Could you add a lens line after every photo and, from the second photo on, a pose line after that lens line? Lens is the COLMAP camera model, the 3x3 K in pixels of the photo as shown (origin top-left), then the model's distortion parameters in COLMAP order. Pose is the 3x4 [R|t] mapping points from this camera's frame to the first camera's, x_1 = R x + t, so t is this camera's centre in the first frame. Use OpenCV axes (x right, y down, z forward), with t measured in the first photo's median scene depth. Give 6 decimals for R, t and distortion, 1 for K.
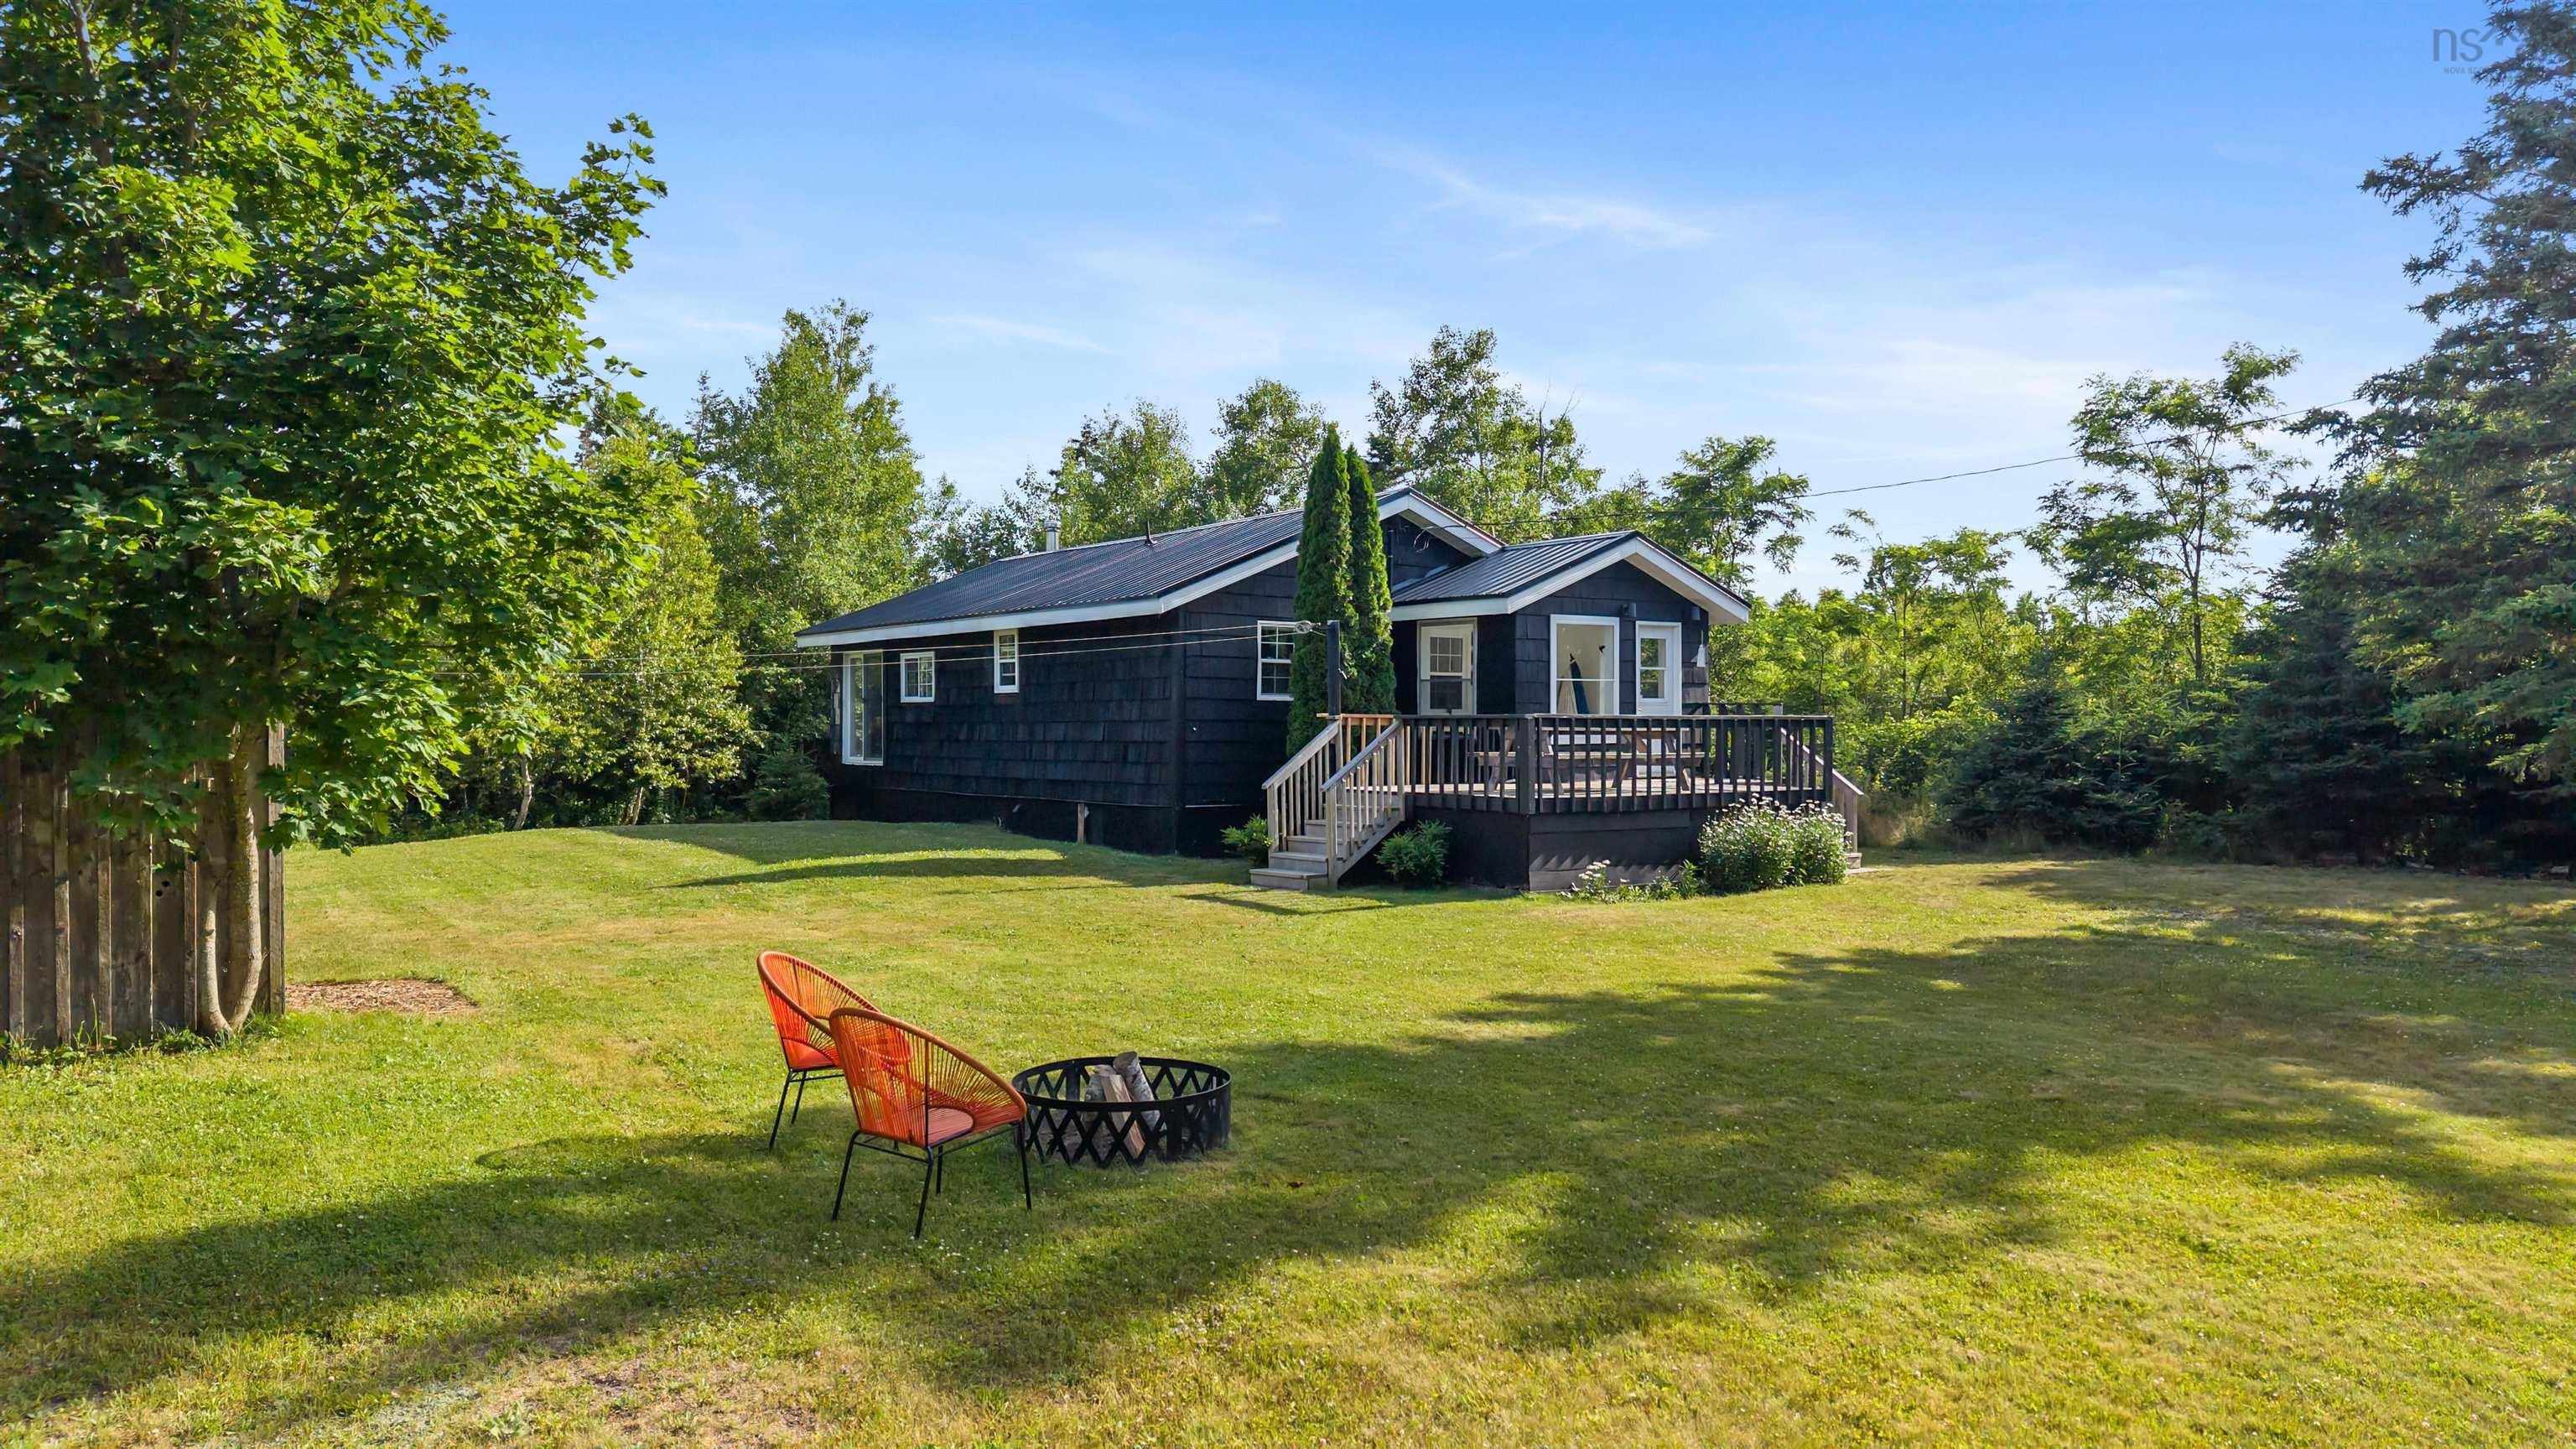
lens RADIAL K [[1726.4, 0, 1288.0], [0, 1726.4, 724.5], [0, 0, 1]] dist [0.132682, -0.299071]
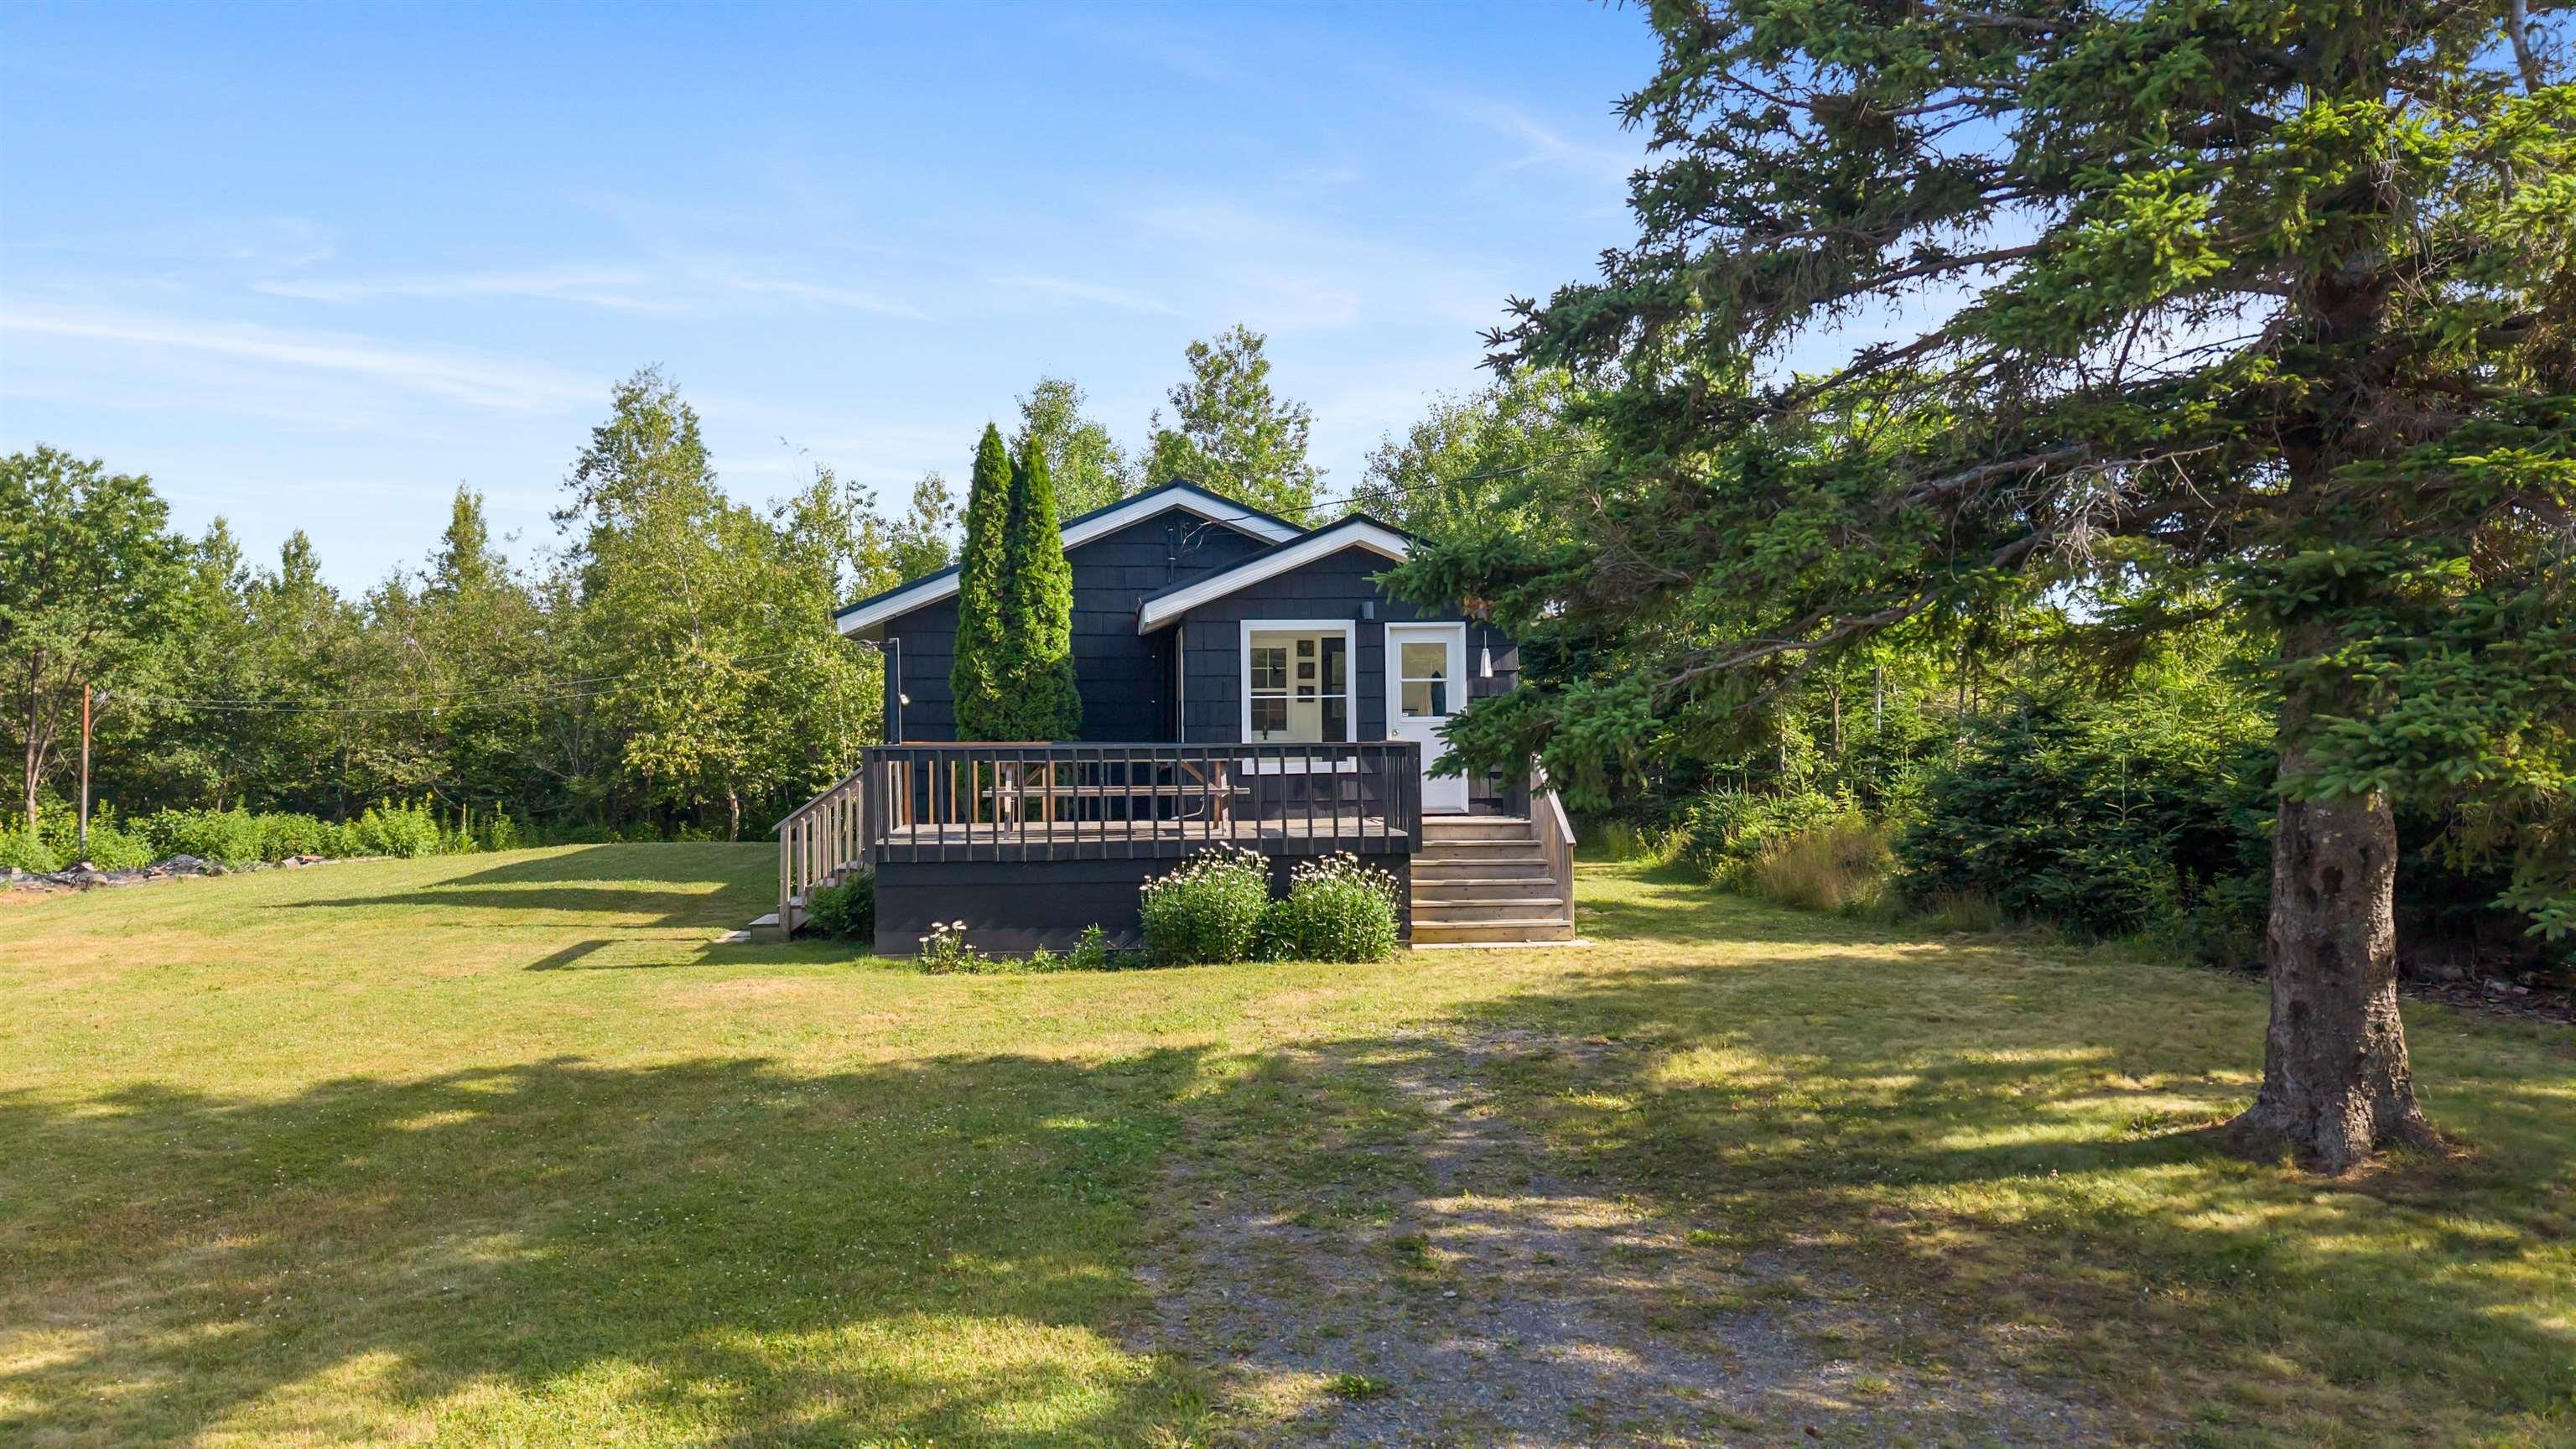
lens RADIAL K [[1741.0, 0, 1283.5], [0, 1741.0, 726.3], [0, 0, 1]] dist [0.049169, -0.039608]
pose [[0.873942, -0.009184, -0.485943, 0.542139], [0.007204, 0.999956, -0.005942, -0.006512], [0.485977, 0.001693, 0.873970, 0.256851]]
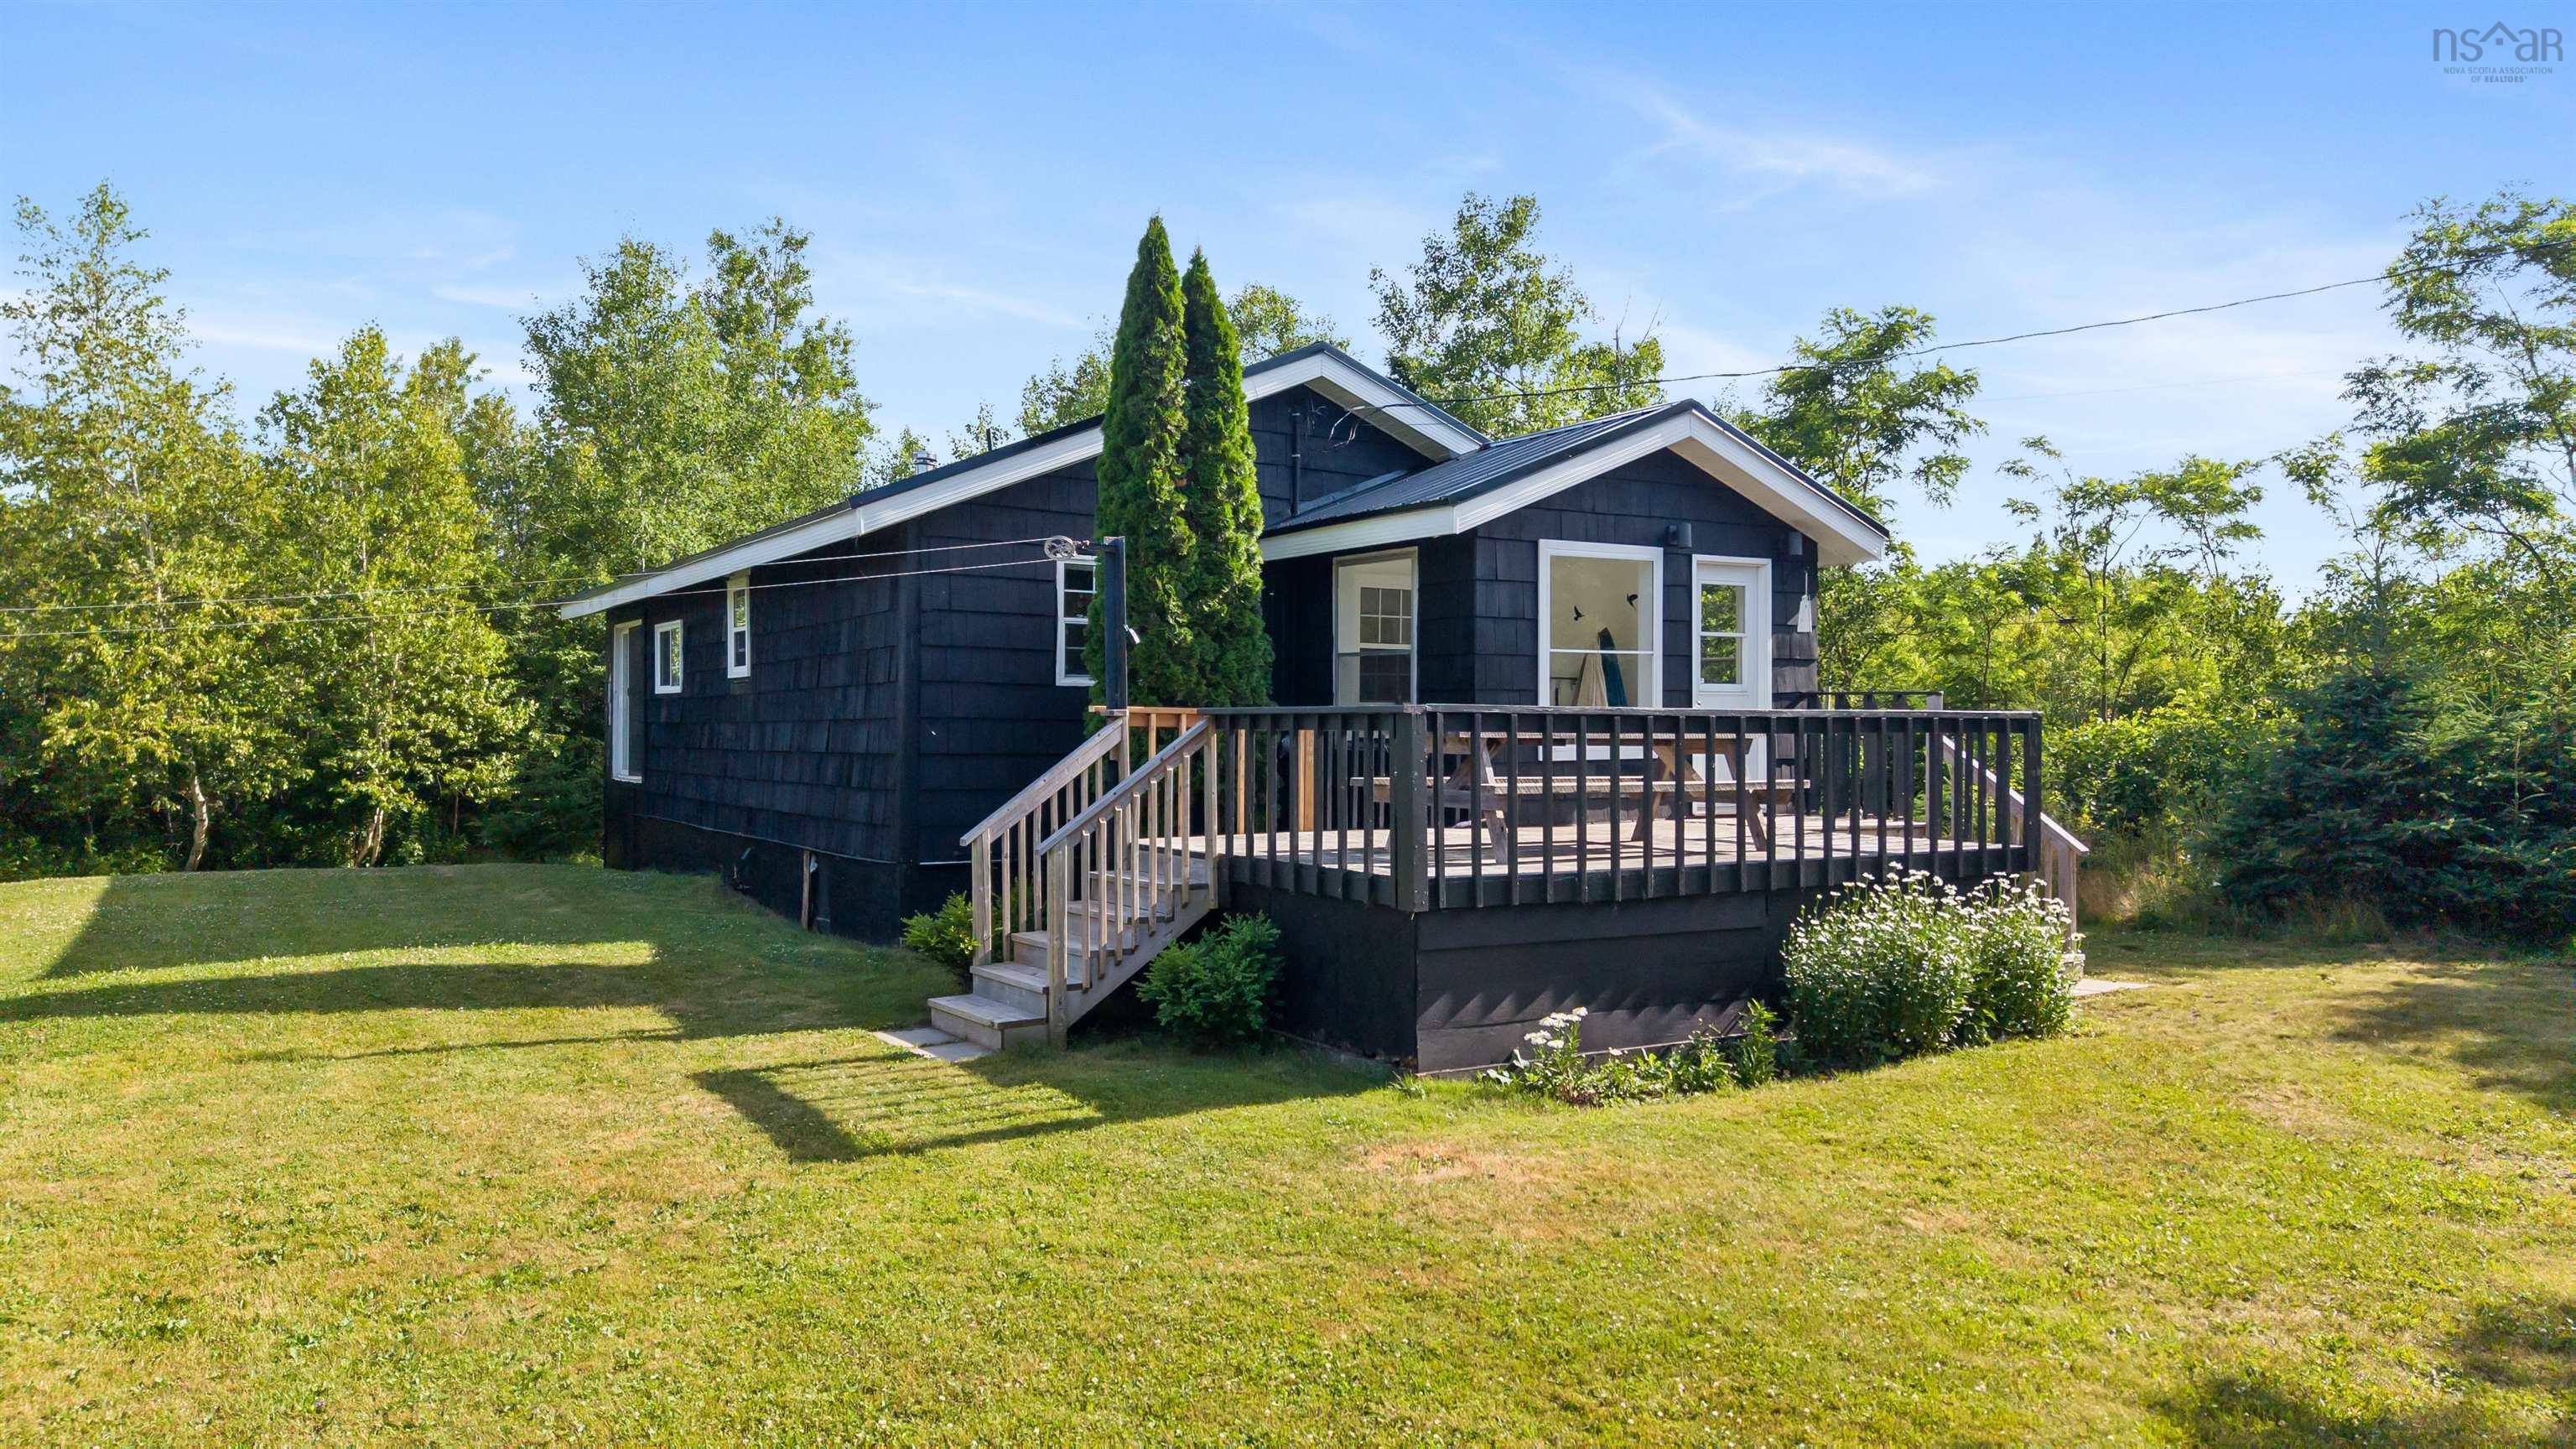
lens RADIAL K [[1741.0, 0, 1283.5], [0, 1741.0, 726.3], [0, 0, 1]] dist [0.049169, -0.039608]
pose [[0.997244, 0.002076, -0.074159, 0.102019], [-0.002131, 0.999998, -0.000658, 0.000372], [0.074158, 0.000814, 0.997246, 0.379329]]
